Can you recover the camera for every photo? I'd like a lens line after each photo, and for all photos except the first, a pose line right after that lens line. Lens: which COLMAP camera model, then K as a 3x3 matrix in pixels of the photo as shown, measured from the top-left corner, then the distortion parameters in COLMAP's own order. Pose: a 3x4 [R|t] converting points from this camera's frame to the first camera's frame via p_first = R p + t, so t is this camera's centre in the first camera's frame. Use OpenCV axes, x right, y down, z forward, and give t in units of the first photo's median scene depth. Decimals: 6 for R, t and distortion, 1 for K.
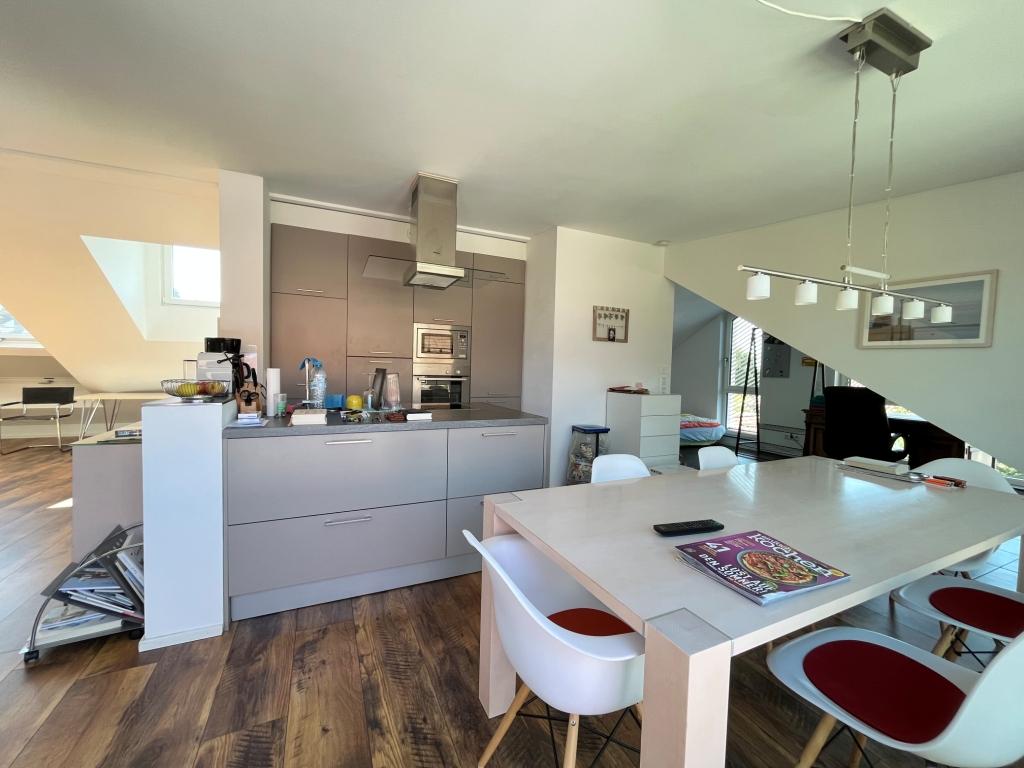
lens RADIAL K [[416.7, 0, 512.0], [0, 416.7, 384.0], [0, 0, 1]] dist [0.000128, -0.000117]
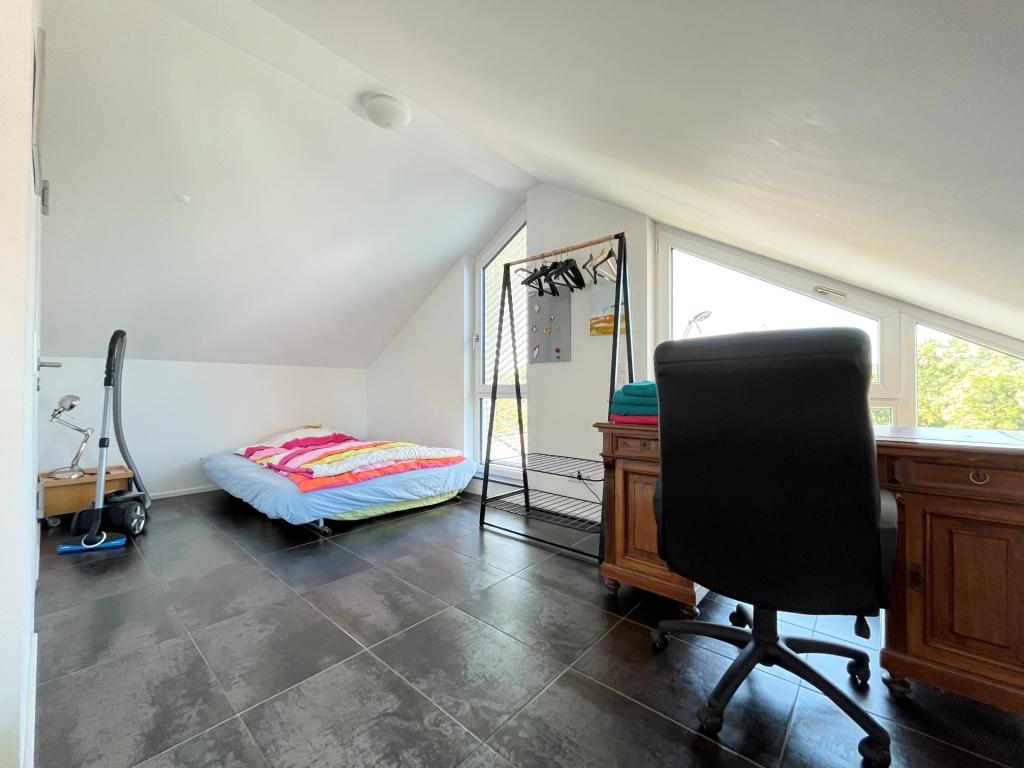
lens RADIAL K [[408.5, 0, 512.0], [0, 408.5, 384.0], [0, 0, 1]] dist [0.000328, 0.000006]
pose [[0.915749, -0.017211, 0.401383, 0.386984], [0.035426, 0.998650, -0.038002, 0.028463], [-0.400187, 0.049020, 0.915122, 0.556537]]
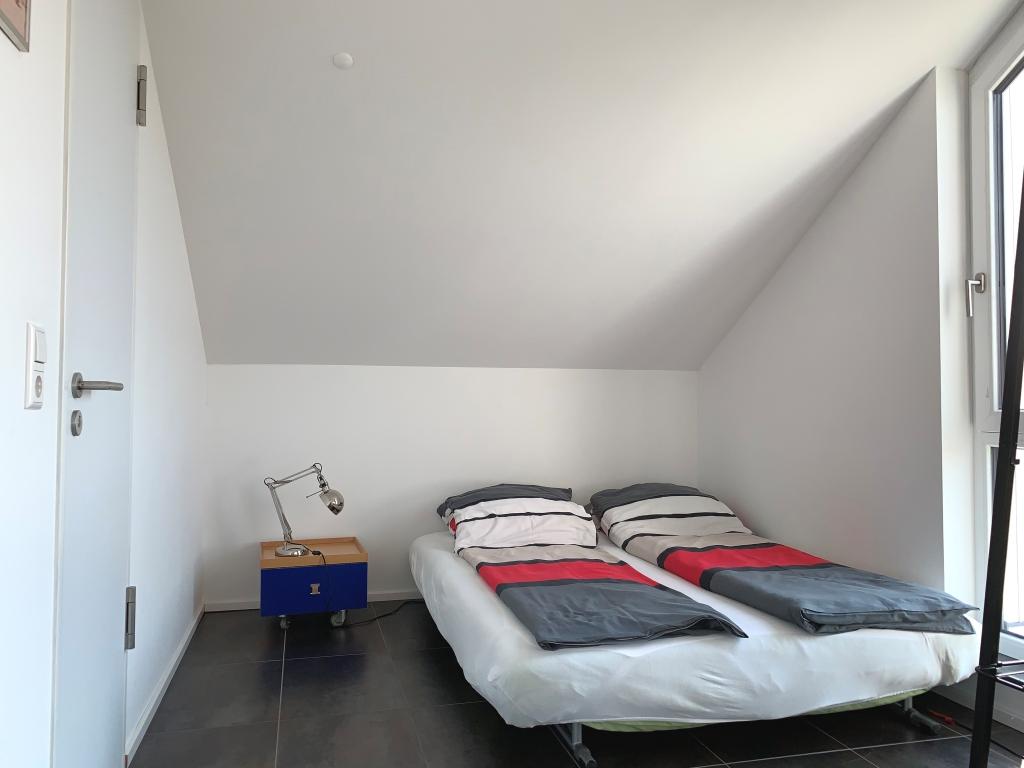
lens RADIAL K [[788.2, 0, 512.0], [0, 788.2, 384.0], [0, 0, 1]] dist [0.002482, 0.000697]
pose [[0.983218, -0.020455, -0.181283, 0.413369], [0.009106, 0.997958, -0.063214, 0.013551], [0.182206, 0.060502, 0.981397, 0.673368]]
